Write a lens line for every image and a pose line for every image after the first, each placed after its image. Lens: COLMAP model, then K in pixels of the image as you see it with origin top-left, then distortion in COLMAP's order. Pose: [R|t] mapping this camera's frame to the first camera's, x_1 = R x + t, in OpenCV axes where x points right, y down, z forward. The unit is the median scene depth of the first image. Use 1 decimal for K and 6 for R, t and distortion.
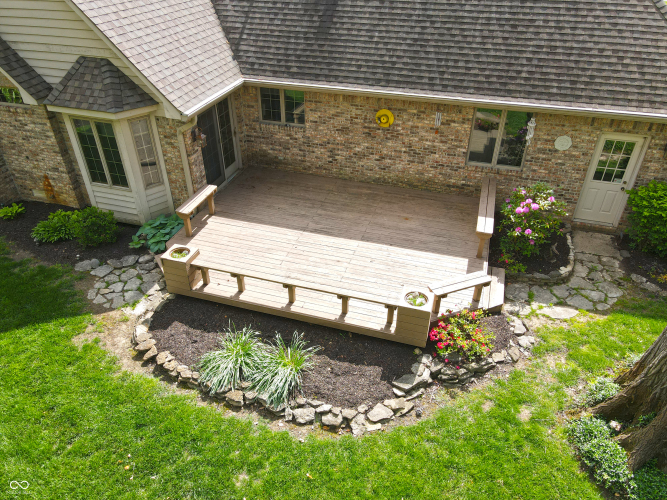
lens RADIAL K [[490.0, 0, 332.6], [0, 490.0, 249.3], [0, 0, 1]] dist [0.026640, -0.004073]
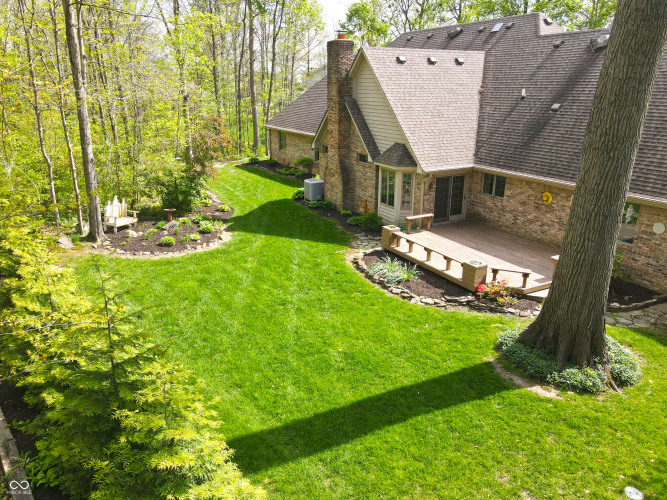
lens RADIAL K [[490.0, 0, 332.8], [0, 490.0, 250.2], [0, 0, 1]] dist [0.026640, -0.004073]
pose [[0.722958, 0.226875, -0.652579, 0.723200], [-0.396908, 0.909510, -0.123515, 0.369658], [0.565504, 0.348310, 0.747586, -0.522127]]
